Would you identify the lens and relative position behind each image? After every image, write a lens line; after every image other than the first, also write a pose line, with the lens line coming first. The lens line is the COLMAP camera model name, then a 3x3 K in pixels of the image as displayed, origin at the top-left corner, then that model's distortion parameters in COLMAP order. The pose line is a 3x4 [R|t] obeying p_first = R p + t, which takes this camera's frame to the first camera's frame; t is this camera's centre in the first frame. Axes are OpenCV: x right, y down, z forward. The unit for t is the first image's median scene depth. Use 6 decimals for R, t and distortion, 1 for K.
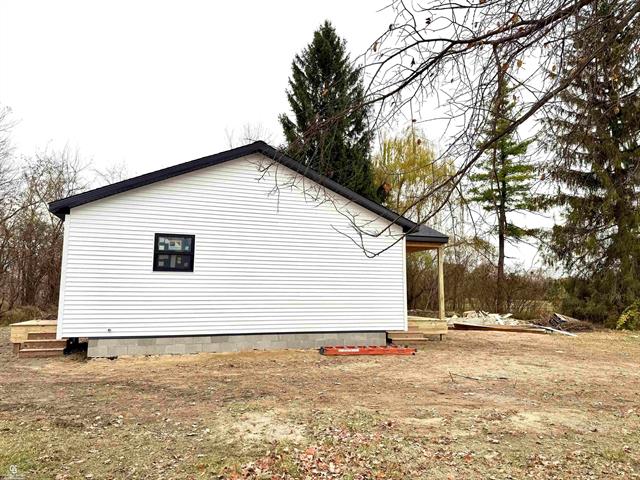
lens RADIAL K [[446.4, 0, 320.1], [0, 446.4, 241.4], [0, 0, 1]] dist [0.064093, -0.098867]
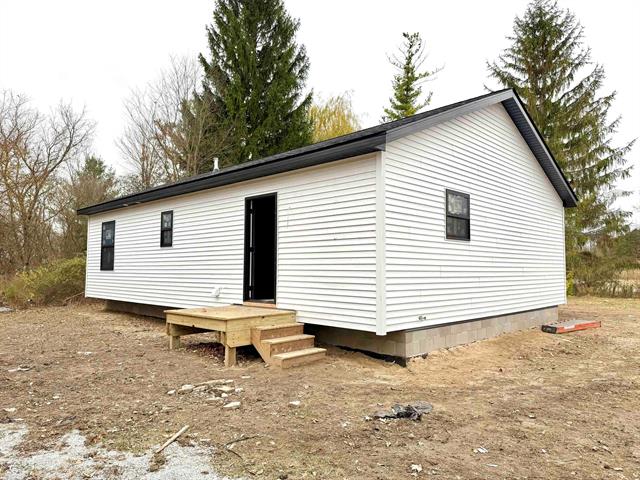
lens RADIAL K [[446.4, 0, 320.1], [0, 446.4, 241.4], [0, 0, 1]] dist [0.064093, -0.098867]
pose [[0.887587, 0.026253, 0.459892, -0.889502], [-0.054521, 0.997344, 0.048292, 0.044387], [-0.457403, -0.067937, 0.886661, 0.417029]]
